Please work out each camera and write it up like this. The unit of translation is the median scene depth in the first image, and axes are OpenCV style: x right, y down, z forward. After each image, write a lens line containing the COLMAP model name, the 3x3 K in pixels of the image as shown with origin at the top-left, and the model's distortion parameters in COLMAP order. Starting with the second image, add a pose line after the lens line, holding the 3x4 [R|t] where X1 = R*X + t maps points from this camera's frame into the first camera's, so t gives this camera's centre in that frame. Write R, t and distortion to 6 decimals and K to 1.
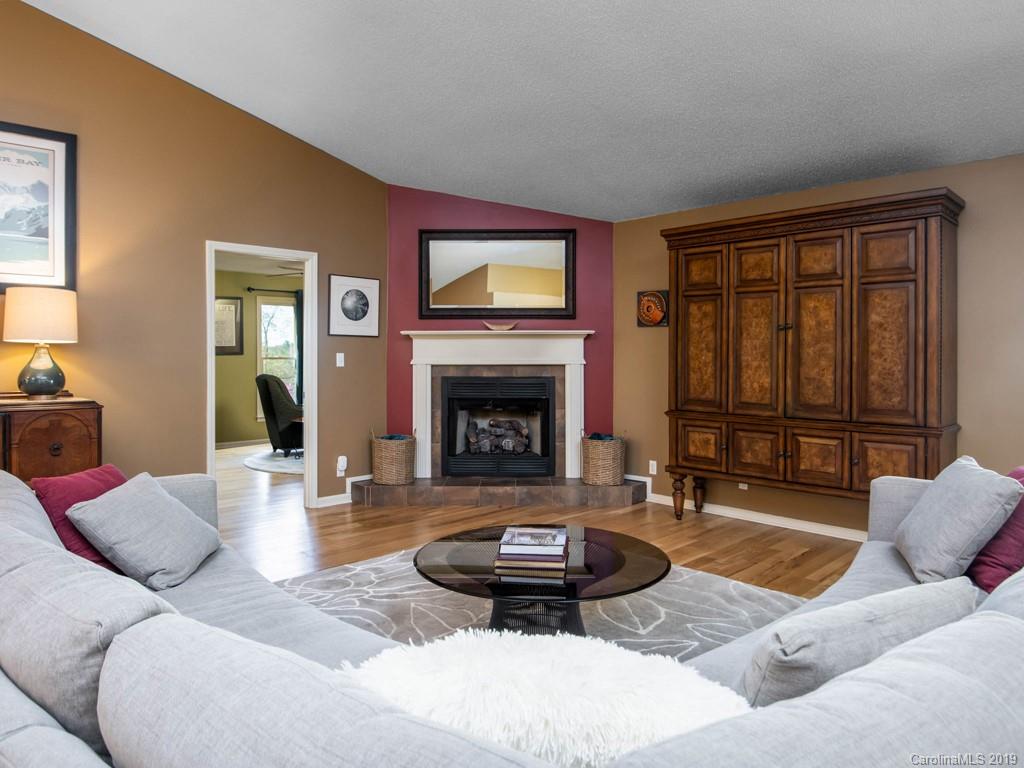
lens RADIAL K [[666.0, 0, 507.8], [0, 666.0, 363.6], [0, 0, 1]] dist [-0.015292, -0.006029]
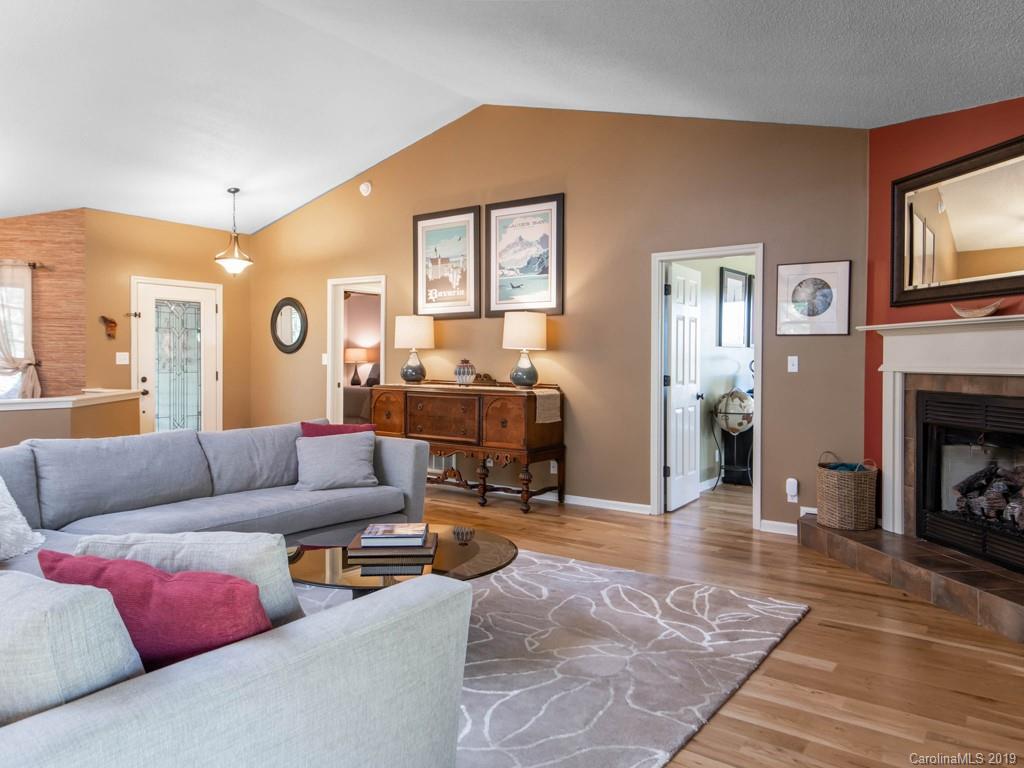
lens RADIAL K [[727.7, 0, 511.8], [0, 727.7, 373.3], [0, 0, 1]] dist [0.038578, -0.011876]
pose [[0.185607, 0.019955, -0.982421, 0.765743], [-0.014790, 0.999737, 0.017512, -0.006286], [0.982513, 0.011279, 0.185853, 0.616850]]
